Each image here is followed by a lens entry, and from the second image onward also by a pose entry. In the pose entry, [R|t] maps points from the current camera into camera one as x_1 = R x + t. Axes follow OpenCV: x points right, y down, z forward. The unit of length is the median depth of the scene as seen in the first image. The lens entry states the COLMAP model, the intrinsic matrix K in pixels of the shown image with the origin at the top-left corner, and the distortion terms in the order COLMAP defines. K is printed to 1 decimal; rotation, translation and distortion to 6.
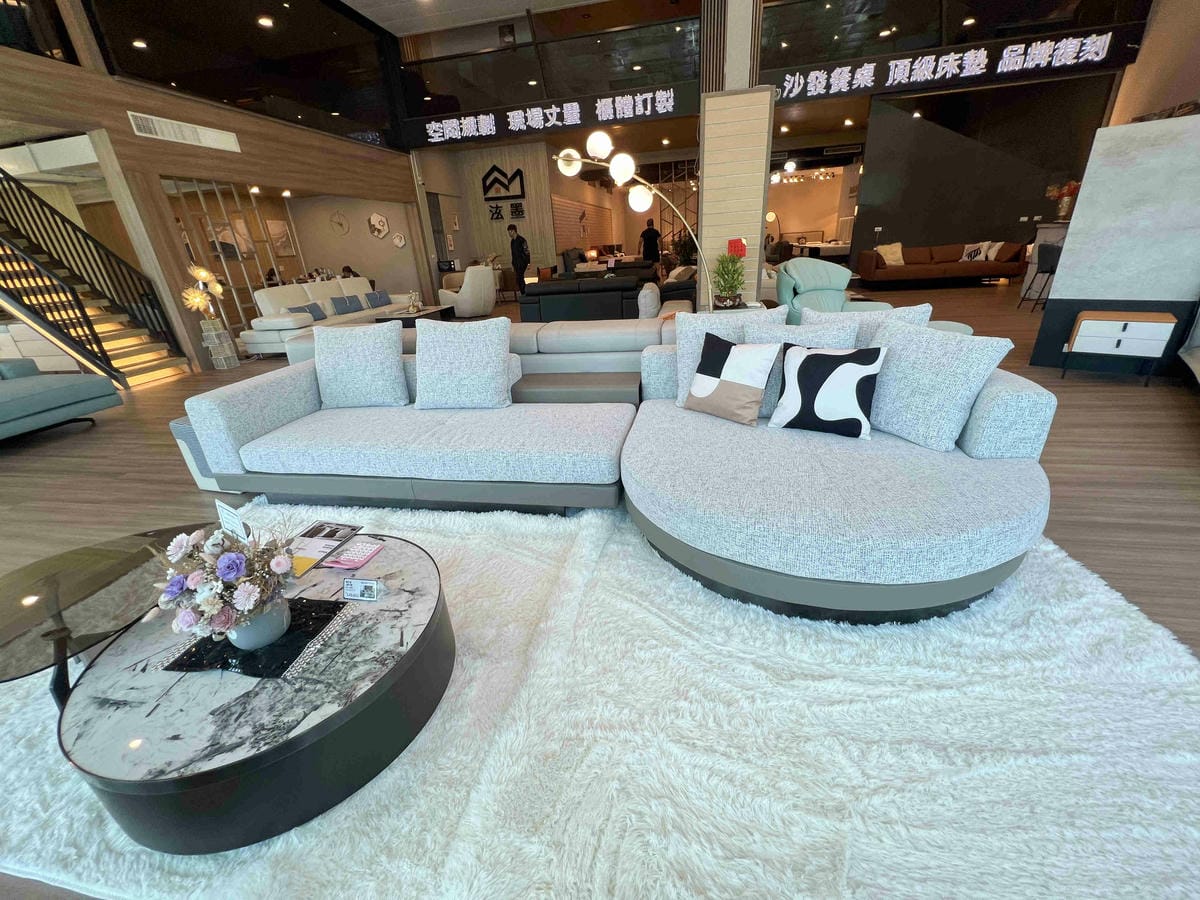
lens RADIAL K [[480.1, 0, 599.5], [0, 480.1, 449.1], [0, 0, 1]] dist [-0.002725, 0.000311]
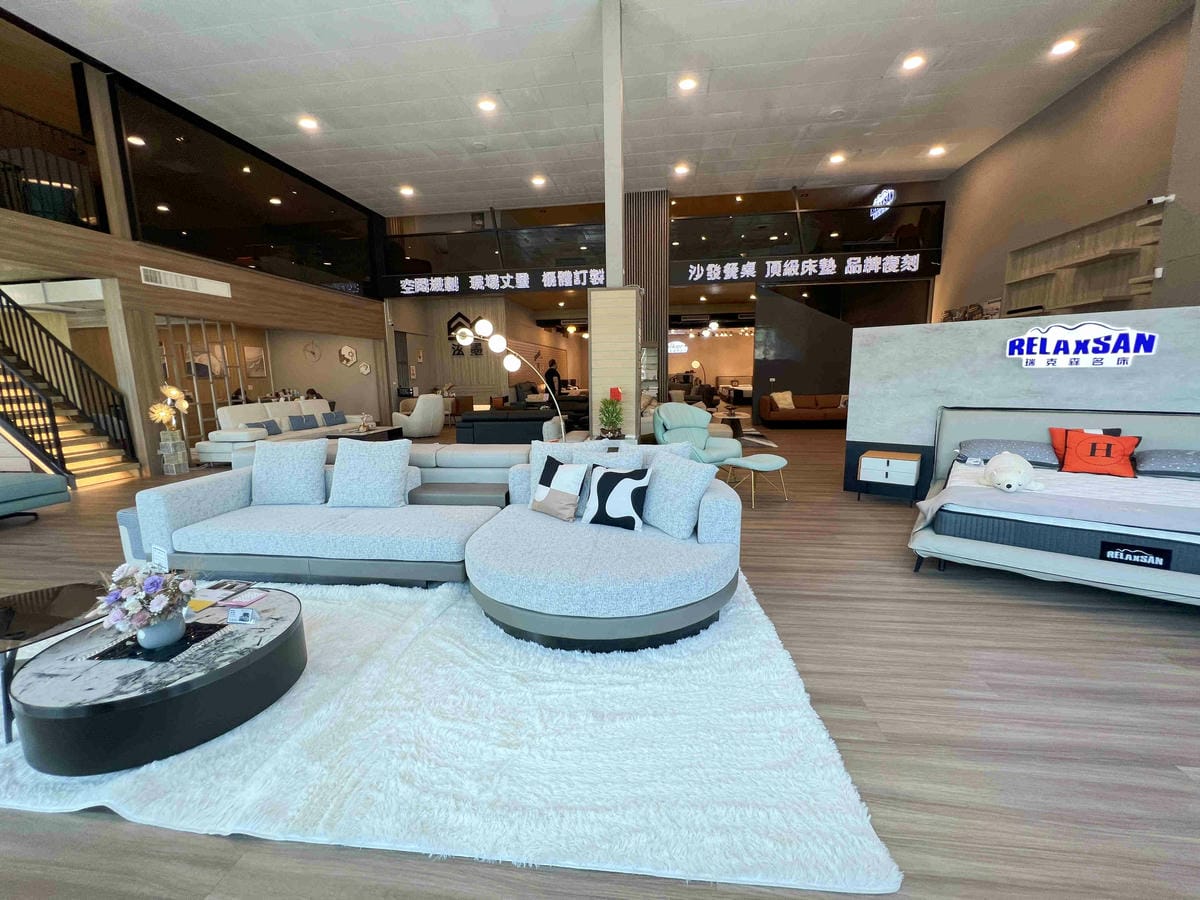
lens RADIAL K [[480.1, 0, 599.5], [0, 480.1, 449.1], [0, 0, 1]] dist [-0.002725, 0.000311]
pose [[0.997017, 0.035770, 0.068399, 0.113253], [-0.017463, 0.967697, -0.251512, 0.035591], [-0.075186, 0.249567, 0.965434, -0.147199]]
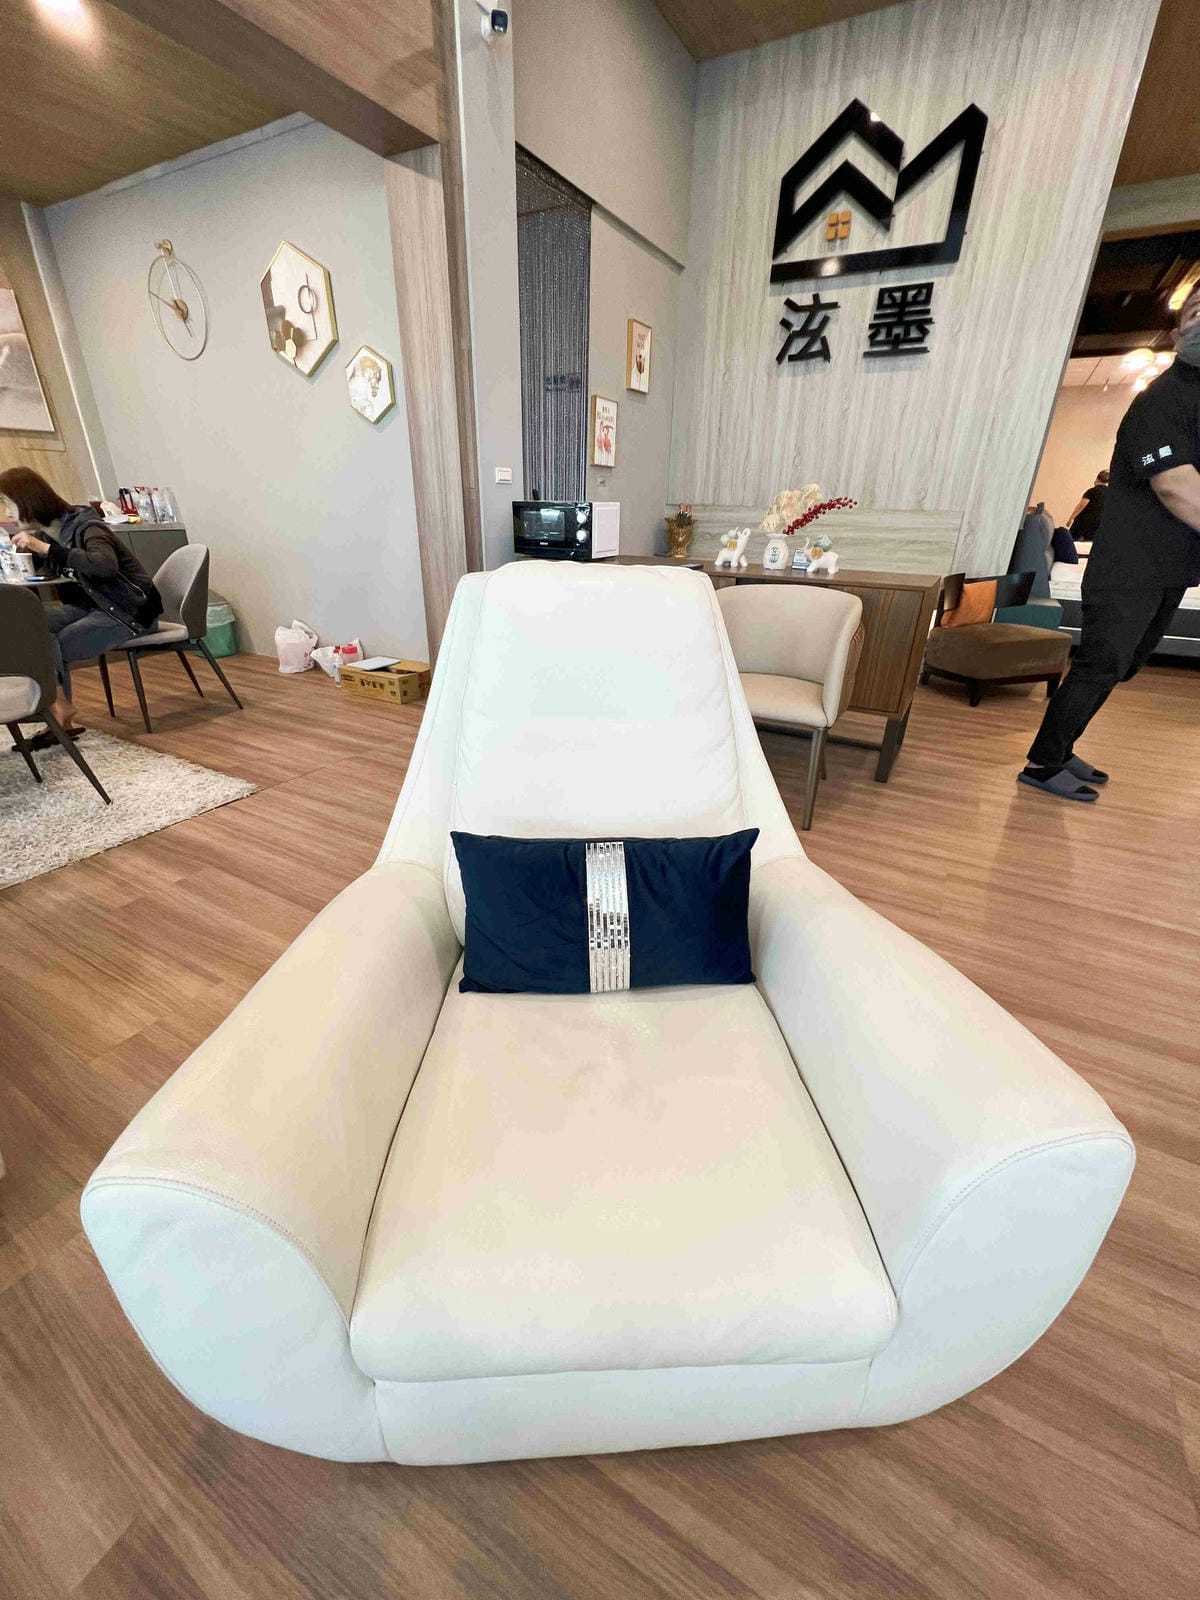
lens RADIAL K [[640.1, 0, 600.0], [0, 640.1, 800.0], [0, 0, 1]] dist [-0.002725, 0.000311]
pose [[0.946052, 0.207941, -0.248488, -0.408267], [-0.198913, 0.978105, 0.061196, -0.564909], [0.255773, -0.008467, 0.966700, 1.447591]]
